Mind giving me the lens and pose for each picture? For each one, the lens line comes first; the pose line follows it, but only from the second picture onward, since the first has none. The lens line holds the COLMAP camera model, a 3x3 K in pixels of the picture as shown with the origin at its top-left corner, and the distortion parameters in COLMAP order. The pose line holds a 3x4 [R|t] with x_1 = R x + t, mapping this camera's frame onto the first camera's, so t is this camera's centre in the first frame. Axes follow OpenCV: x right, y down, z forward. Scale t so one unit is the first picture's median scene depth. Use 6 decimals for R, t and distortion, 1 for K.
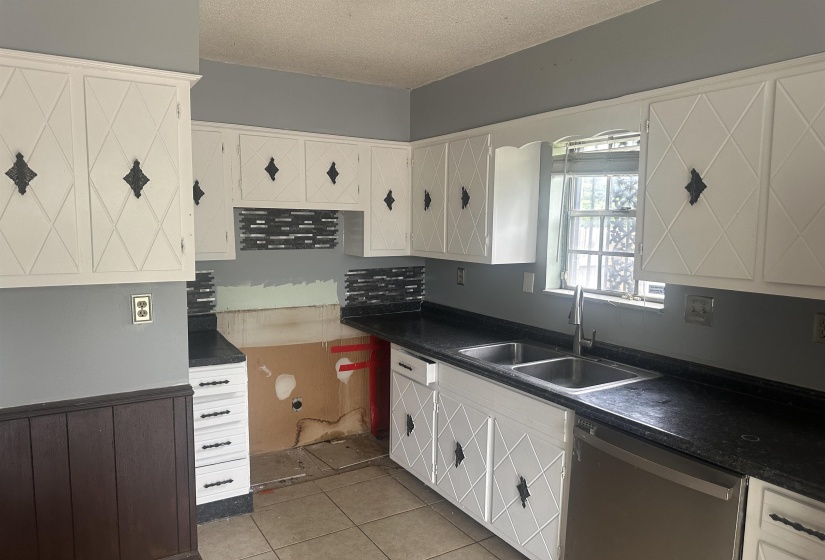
lens RADIAL K [[572.4, 0, 391.2], [0, 572.4, 279.4], [0, 0, 1]] dist [0.046773, -0.075894]
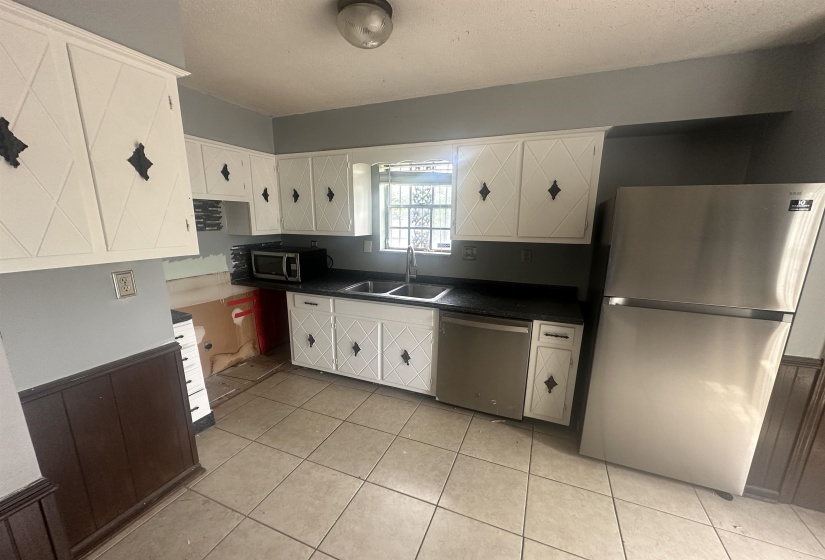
lens RADIAL K [[327.5, 0, 406.1], [0, 327.5, 295.9], [0, 0, 1]] dist [-0.013361, -0.000002]
pose [[0.803860, -0.139040, 0.578339, -0.279696], [0.057472, 0.985903, 0.157140, 0.003849], [-0.592035, -0.093080, 0.800519, 0.132201]]
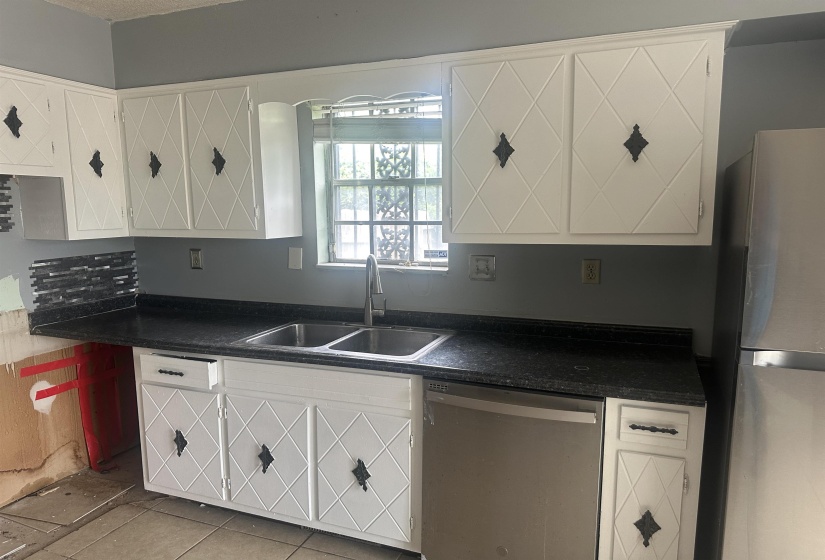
lens RADIAL K [[572.4, 0, 407.7], [0, 572.4, 301.4], [0, 0, 1]] dist [0.046773, -0.075894]
pose [[0.789653, -0.110787, 0.603469, -0.194158], [0.074162, 0.993586, 0.085363, 0.009715], [-0.609056, -0.022652, 0.792804, 0.167291]]
